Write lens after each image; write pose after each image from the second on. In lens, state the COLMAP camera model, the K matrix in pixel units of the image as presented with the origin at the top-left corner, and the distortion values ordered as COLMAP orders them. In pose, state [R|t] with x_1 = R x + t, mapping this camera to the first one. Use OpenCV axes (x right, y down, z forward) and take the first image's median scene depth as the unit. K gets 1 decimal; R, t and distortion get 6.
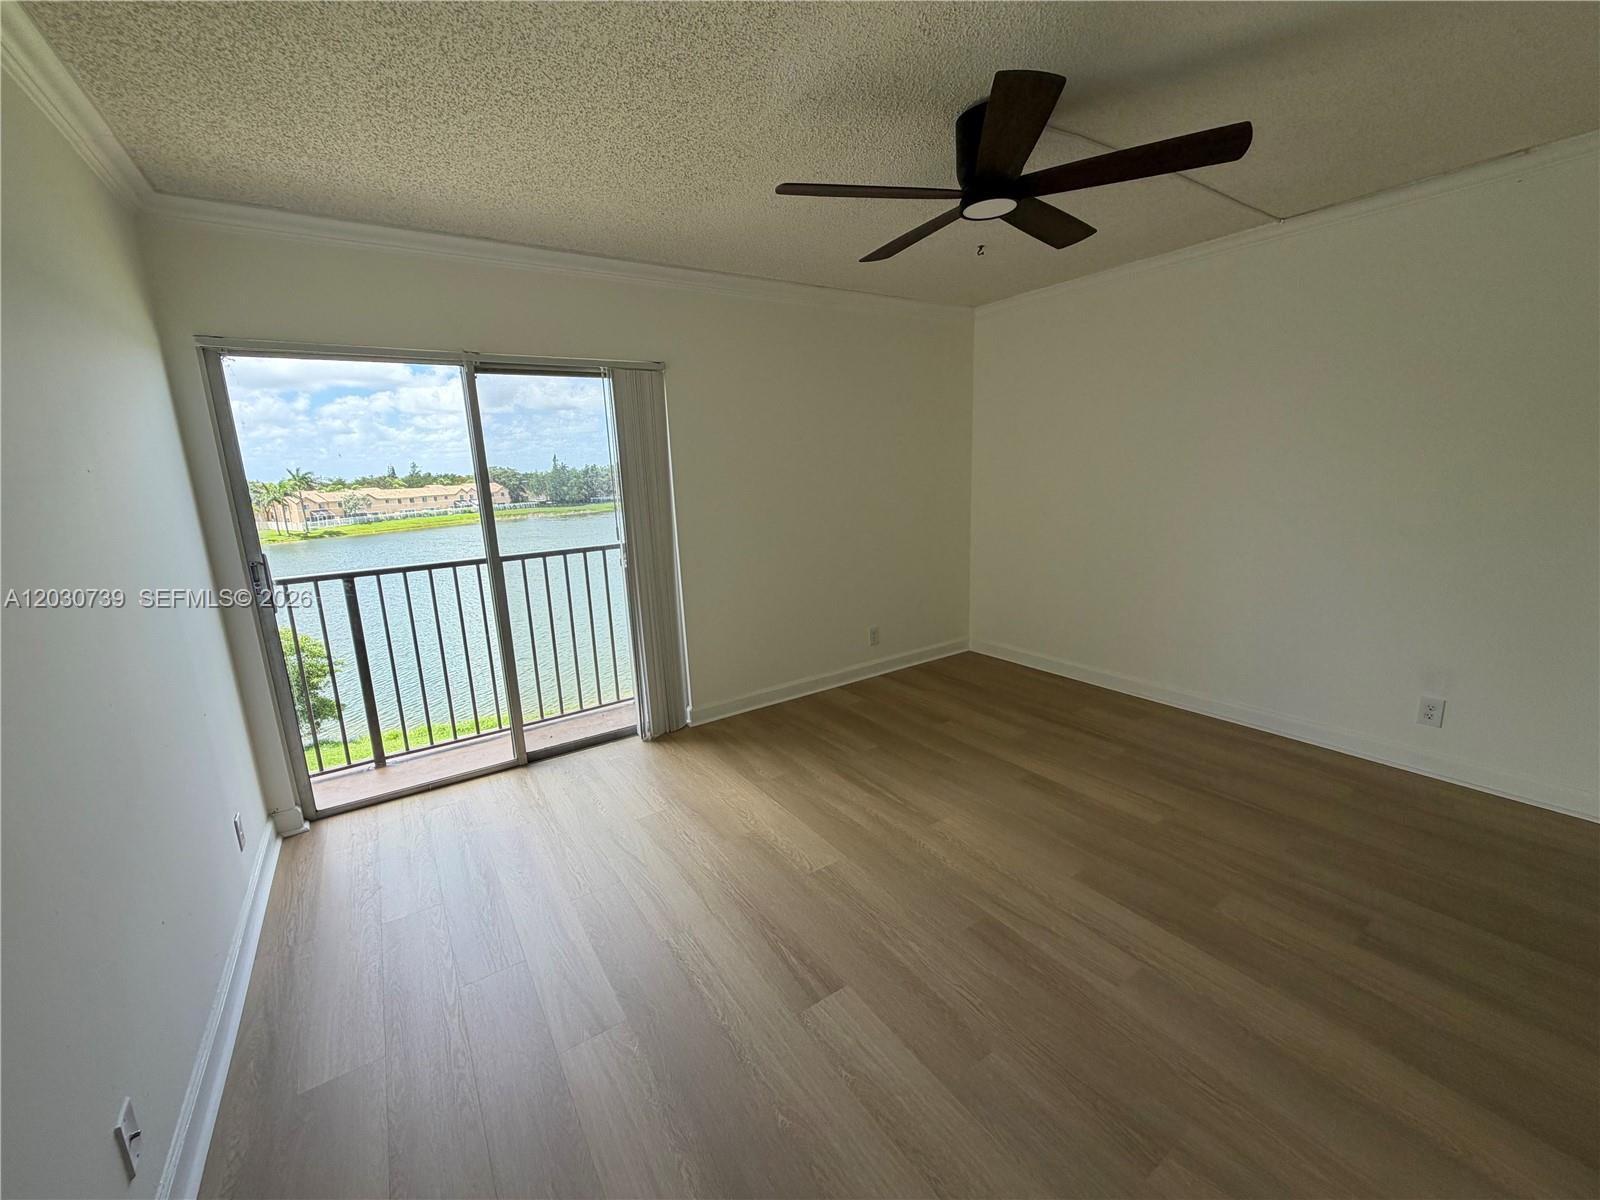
lens RADIAL K [[639.8, 0, 798.4], [0, 639.8, 600.4], [0, 0, 1]] dist [0.001139, -0.000729]
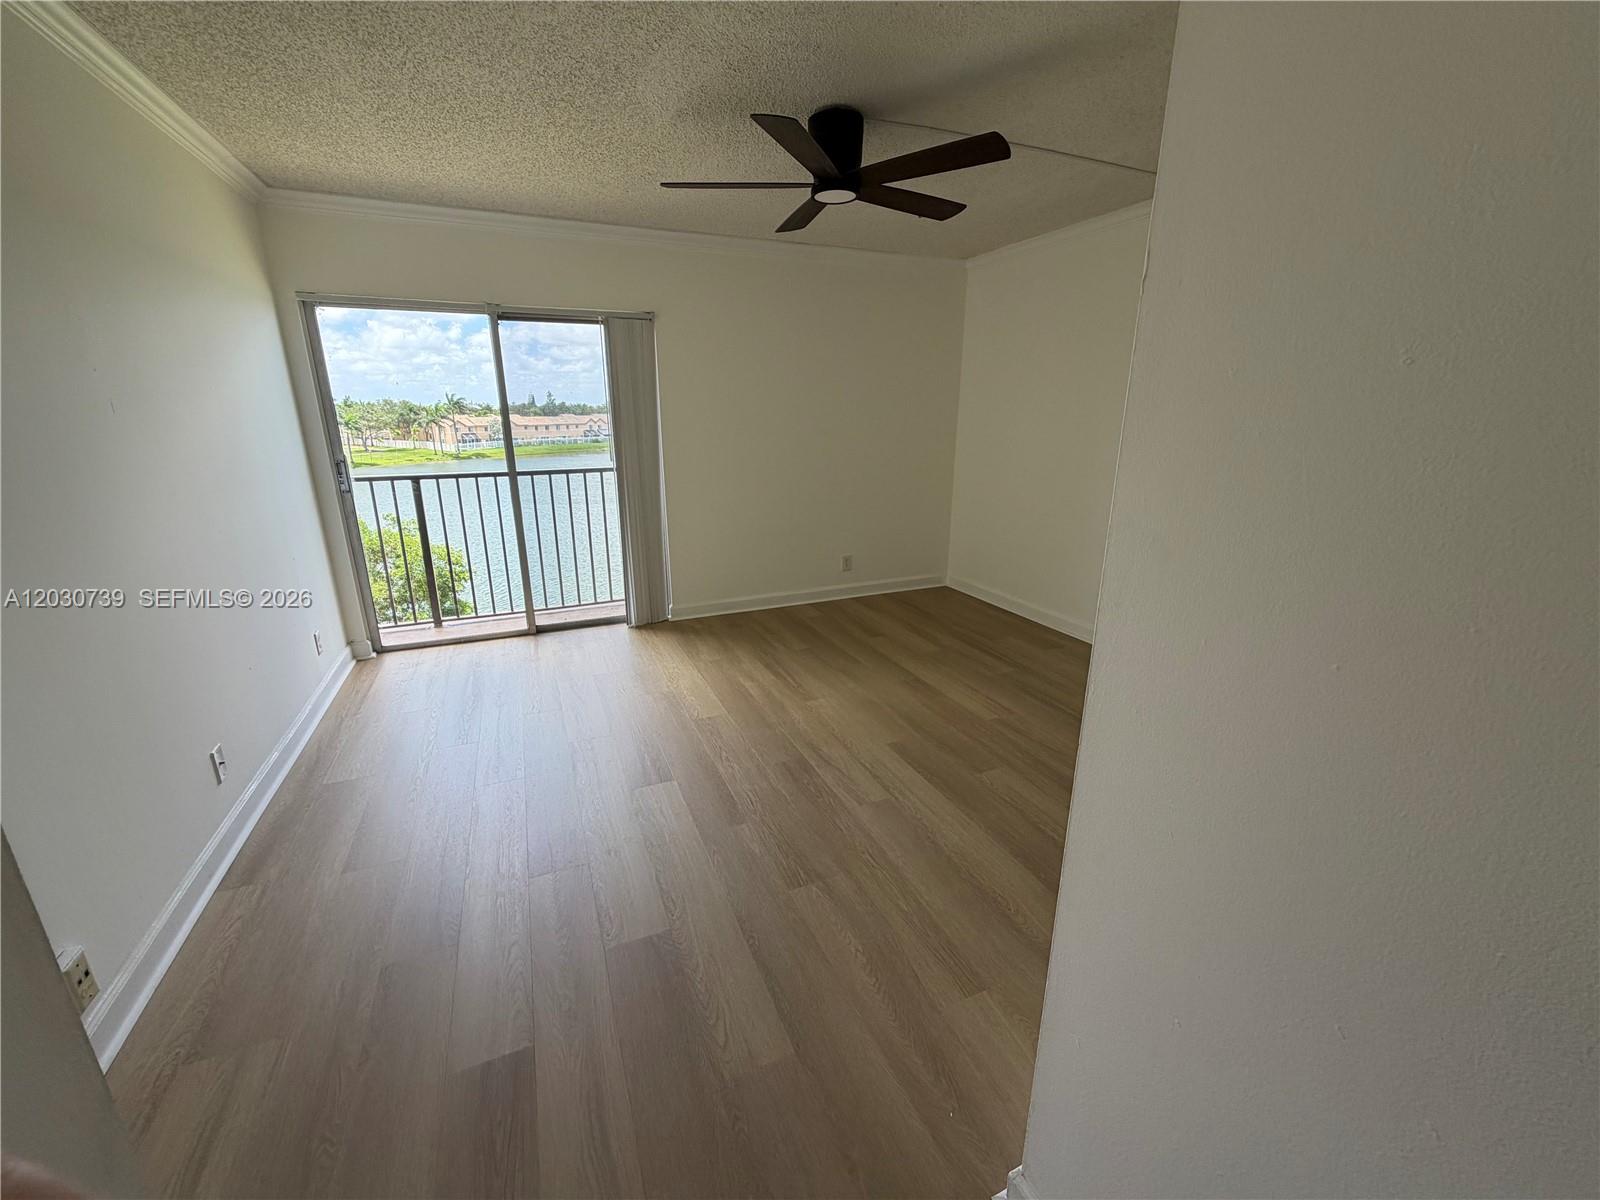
lens RADIAL K [[639.8, 0, 797.6], [0, 639.8, 600.4], [0, 0, 1]] dist [0.001139, -0.000729]
pose [[0.982913, 0.088144, -0.161593, 0.288315], [-0.073897, 0.992998, 0.092160, 0.031192], [0.168585, -0.078644, 0.982545, -0.166353]]
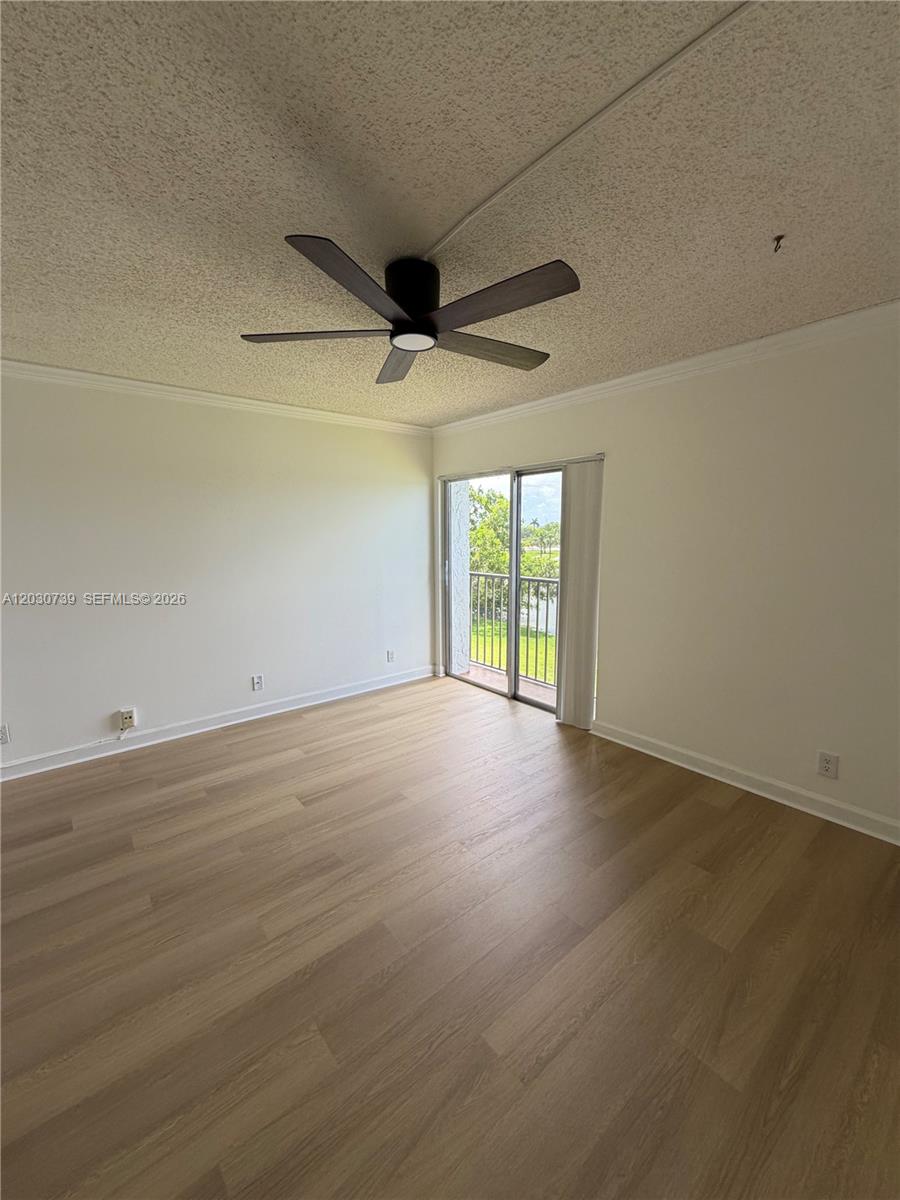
lens RADIAL K [[479.8, 0, 448.9], [0, 479.8, 594.8], [0, 0, 1]] dist [0.001139, -0.000729]
pose [[0.105963, 0.171325, -0.979500, 0.761800], [-0.202550, 0.968112, 0.147421, -0.167530], [0.973522, 0.182777, 0.137286, 0.596413]]
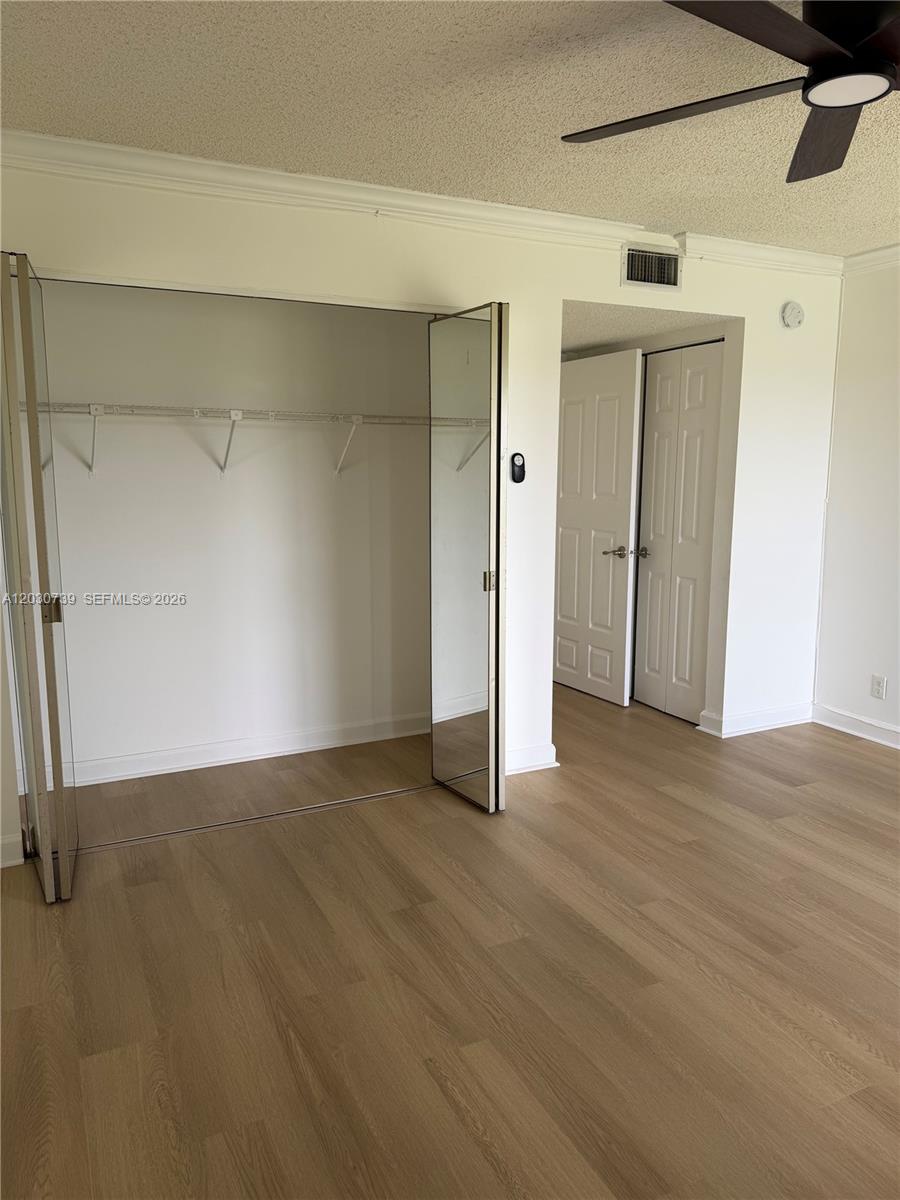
lens RADIAL K [[847.5, 0, 452.1], [0, 847.5, 596.5], [0, 0, 1]] dist [0.070228, -0.069409]
pose [[-0.990472, 0.026716, 0.135095, 0.350157], [0.071970, 0.936792, 0.342404, -0.264506], [-0.117408, 0.348865, -0.929790, 1.231344]]
